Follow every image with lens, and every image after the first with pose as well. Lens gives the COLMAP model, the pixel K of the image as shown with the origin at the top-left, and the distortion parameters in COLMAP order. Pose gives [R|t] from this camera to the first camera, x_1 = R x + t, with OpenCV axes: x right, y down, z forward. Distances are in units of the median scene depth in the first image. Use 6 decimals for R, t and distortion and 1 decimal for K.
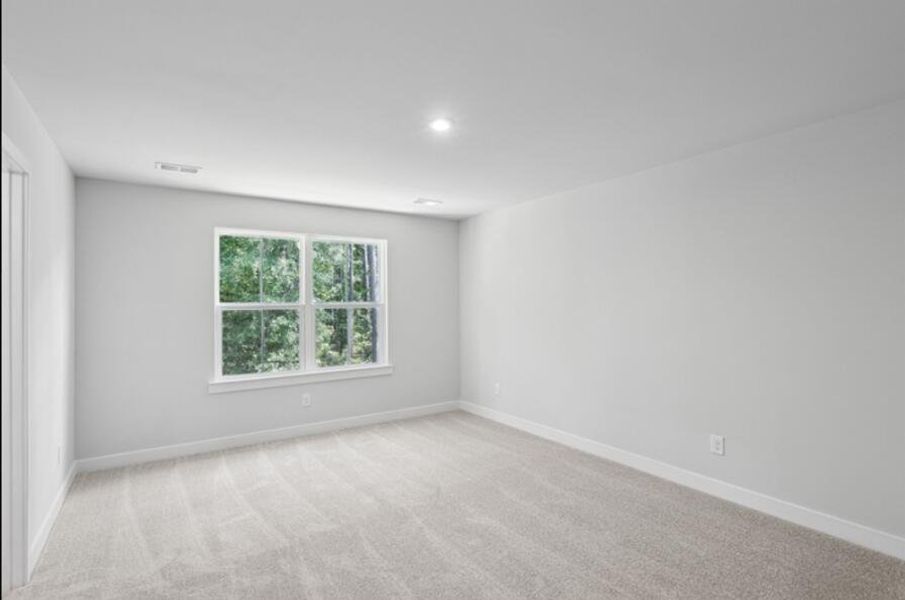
lens RADIAL K [[447.5, 0, 452.5], [0, 447.5, 300.0], [0, 0, 1]] dist [0.000042, 0.001547]
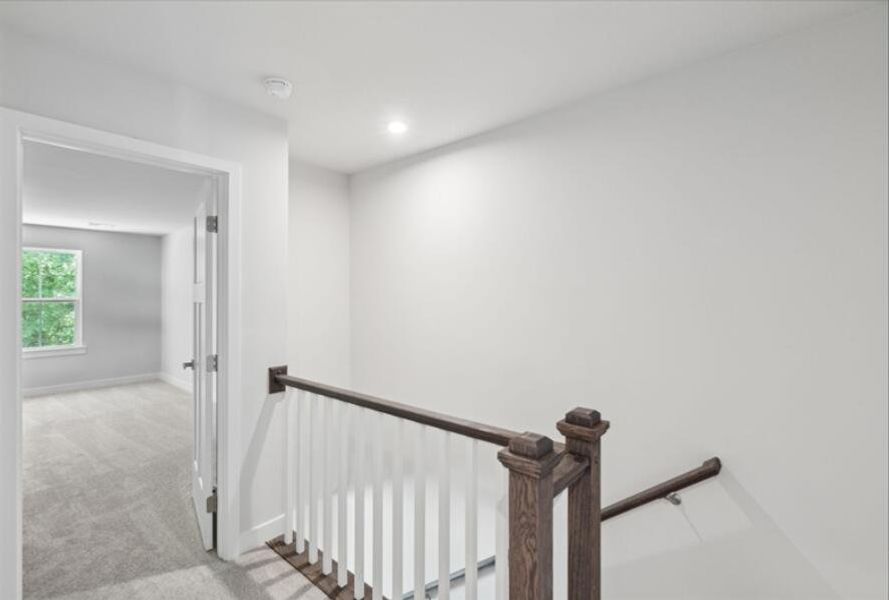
lens RADIAL K [[406.6, 0, 443.1], [0, 406.6, 294.3], [0, 0, 1]] dist [-0.001515, -0.000227]
pose [[0.963297, 0.003939, 0.268410, 0.568318], [-0.003133, 0.999989, -0.003432, -0.006199], [-0.268421, 0.002465, 0.963299, -0.437035]]
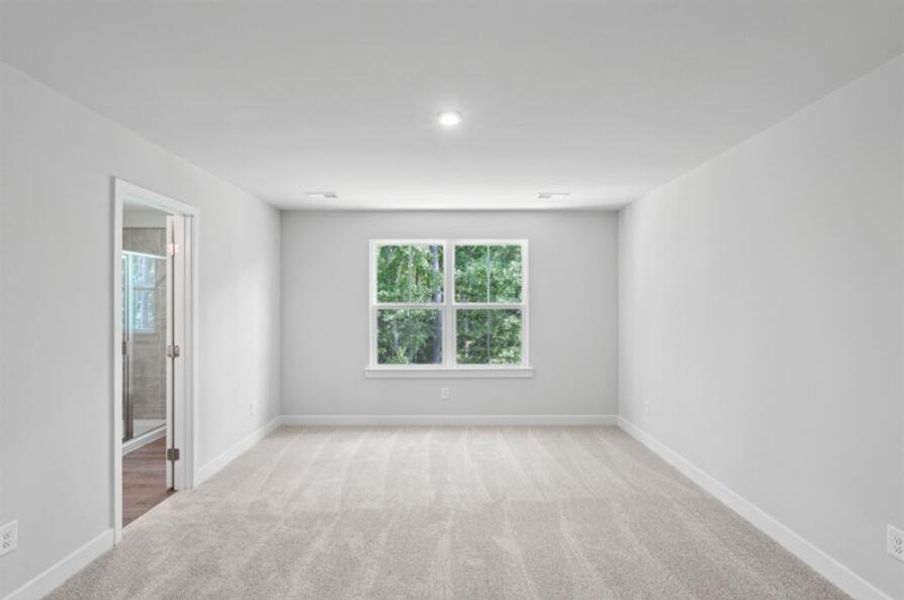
lens RADIAL K [[447.0, 0, 452.0], [0, 447.0, 300.0], [0, 0, 1]] dist [0.000042, 0.001547]
pose [[0.831664, 0.002979, -0.555271, 0.264074], [-0.003312, 0.999994, 0.000404, -0.001469], [0.555269, 0.001504, 0.831670, 0.101620]]
